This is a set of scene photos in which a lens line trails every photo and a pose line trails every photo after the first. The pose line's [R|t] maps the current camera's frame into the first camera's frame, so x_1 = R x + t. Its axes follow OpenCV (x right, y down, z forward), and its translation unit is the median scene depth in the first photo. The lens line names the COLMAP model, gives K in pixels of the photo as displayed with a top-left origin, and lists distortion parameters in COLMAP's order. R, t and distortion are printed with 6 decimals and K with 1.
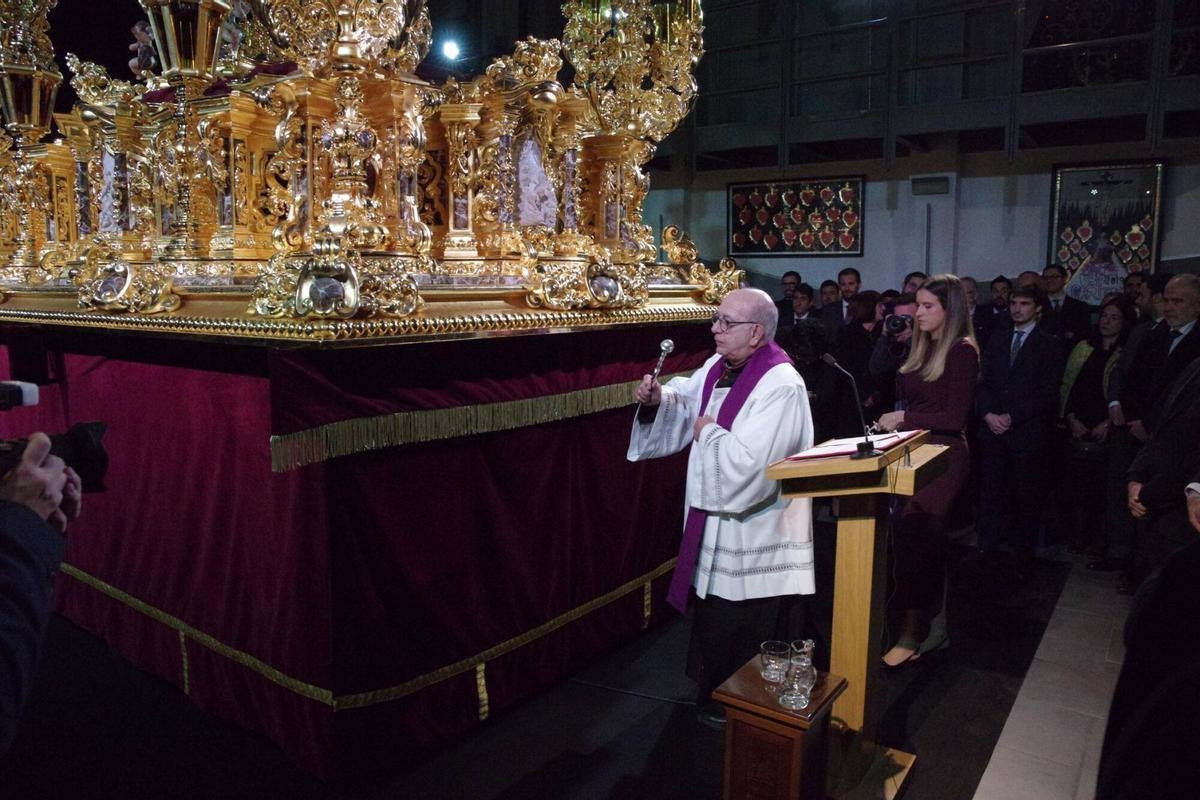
lens RADIAL K [[842.8, 0, 602.1], [0, 842.8, 394.7], [0, 0, 1]] dist [-0.112571, 0.078343]
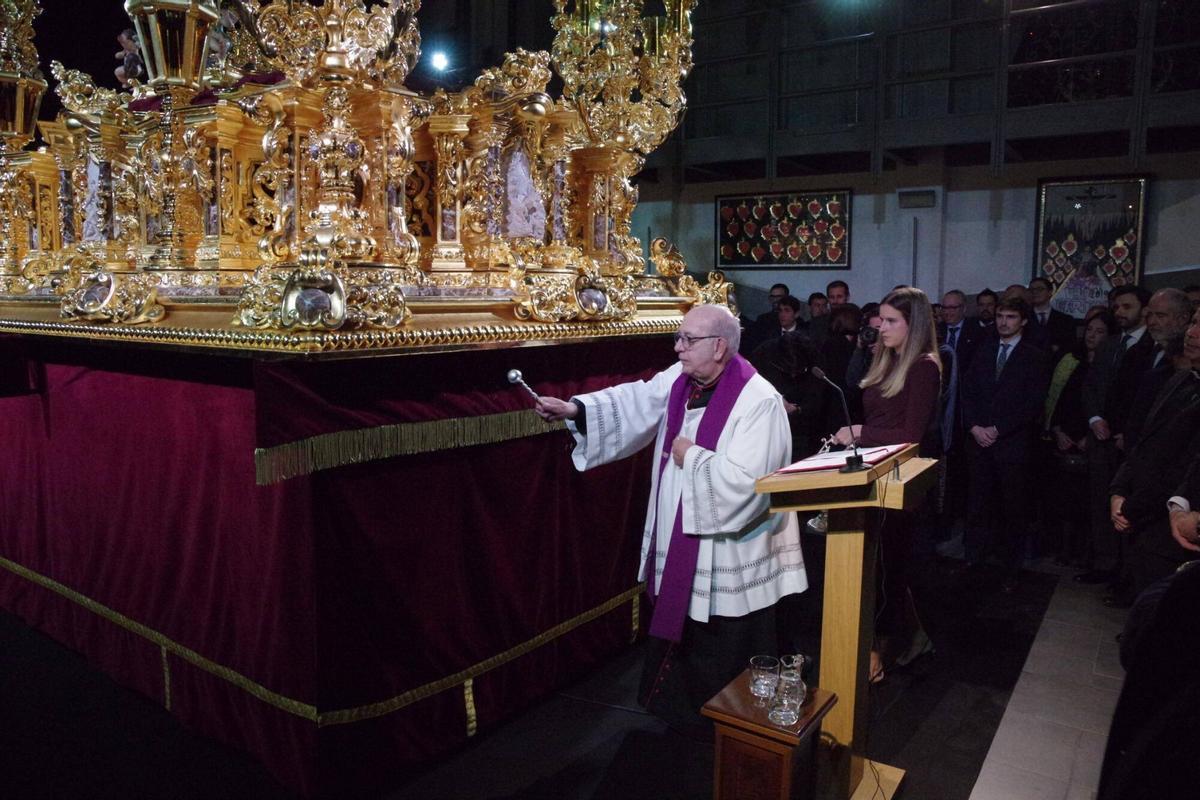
lens RADIAL K [[842.8, 0, 602.1], [0, 842.8, 394.9], [0, 0, 1]] dist [-0.112571, 0.078343]
pose [[0.999880, 0.002702, 0.015262, -0.001241], [-0.002504, 0.999913, -0.012983, -0.001678], [-0.015296, 0.012943, 0.999799, 0.004490]]
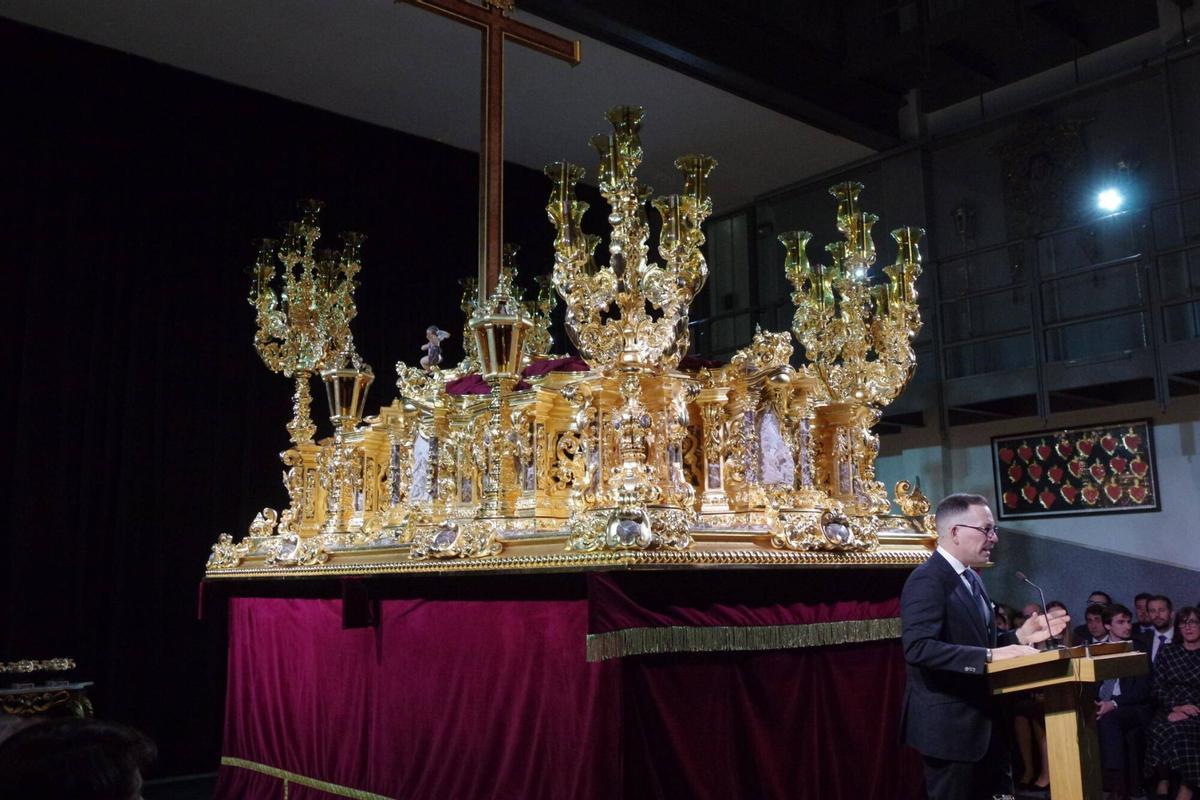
lens RADIAL K [[1160.4, 0, 602.8], [0, 1160.4, 393.9], [0, 0, 1]] dist [-0.064400, 0.000000]
pose [[0.974178, -0.058559, -0.218056, 0.048137], [-0.007518, 0.956832, -0.290544, 0.162153], [0.225657, 0.284681, 0.931684, -0.647406]]
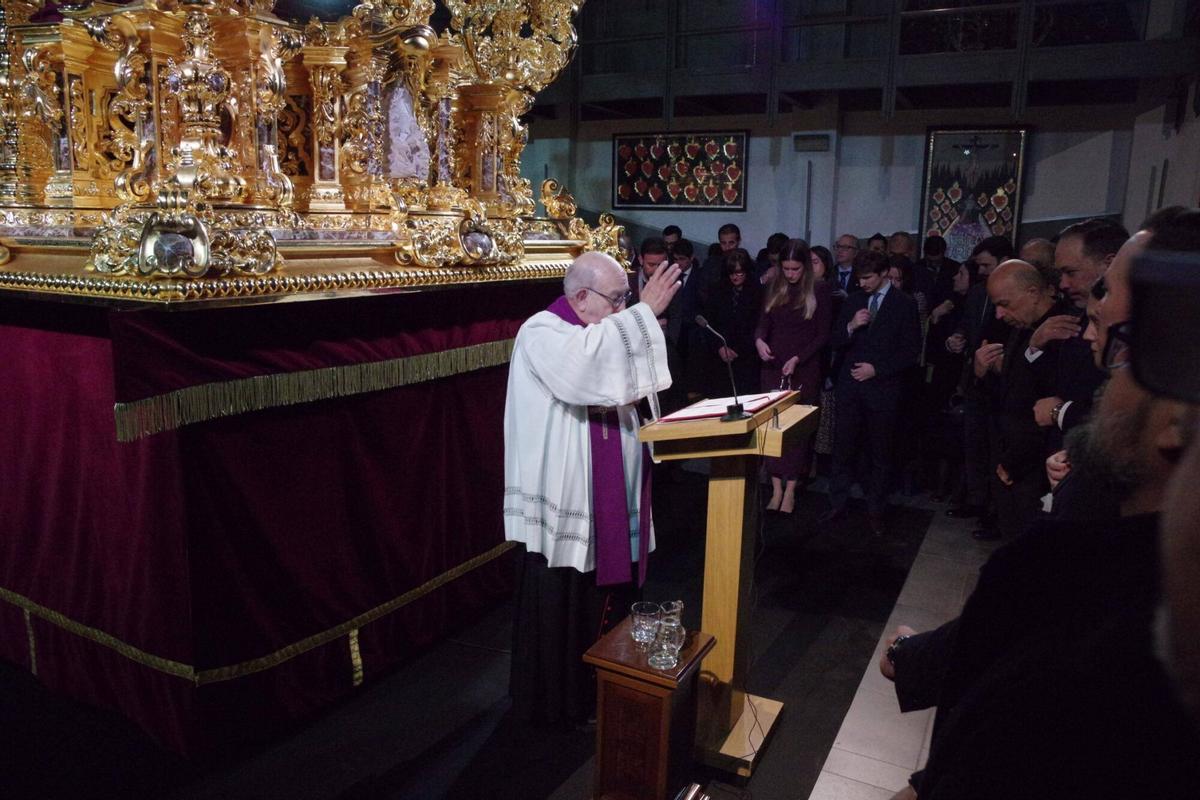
lens RADIAL K [[842.8, 0, 604.7], [0, 842.8, 394.1], [0, 0, 1]] dist [-0.112571, 0.078343]
pose [[0.991067, -0.004815, 0.133276, 0.018140], [-0.003307, 0.998153, 0.060652, -0.013221], [-0.133322, -0.060551, 0.989221, 0.011009]]
